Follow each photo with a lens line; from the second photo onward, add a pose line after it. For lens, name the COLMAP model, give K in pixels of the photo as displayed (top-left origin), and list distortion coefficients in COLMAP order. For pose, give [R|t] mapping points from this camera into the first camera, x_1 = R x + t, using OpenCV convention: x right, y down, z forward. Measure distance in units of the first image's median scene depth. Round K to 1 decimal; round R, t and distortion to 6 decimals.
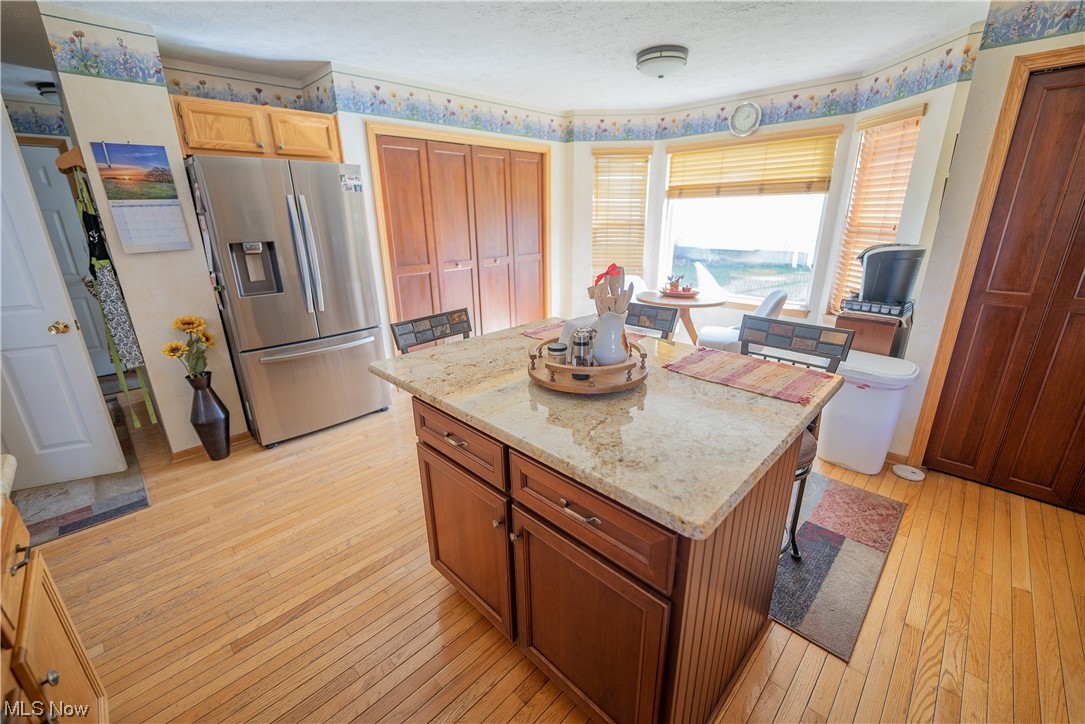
lens RADIAL K [[445.0, 0, 541.7], [0, 445.0, 361.8], [0, 0, 1]] dist [-0.009534, -0.000561]
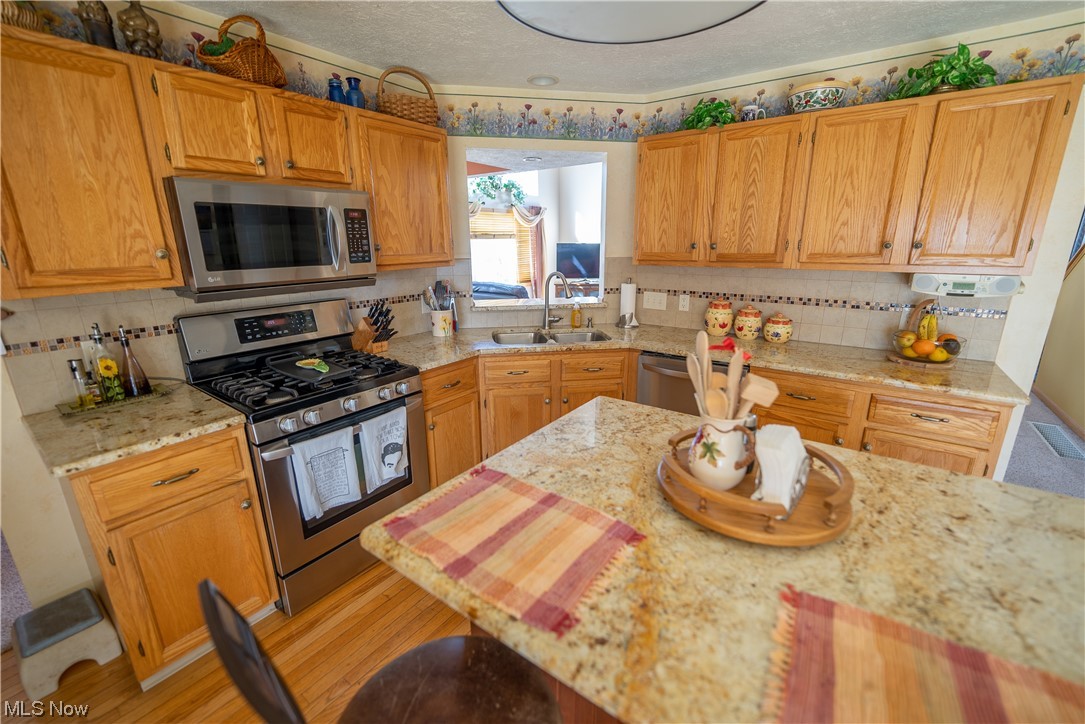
lens RADIAL K [[440.8, 0, 540.5], [0, 440.8, 361.7], [0, 0, 1]] dist [-0.009968, -0.000371]
pose [[-0.988444, 0.062996, -0.137879, 0.209204], [-0.024402, 0.831573, 0.554879, -0.214364], [0.149612, 0.551831, -0.820426, 0.589506]]
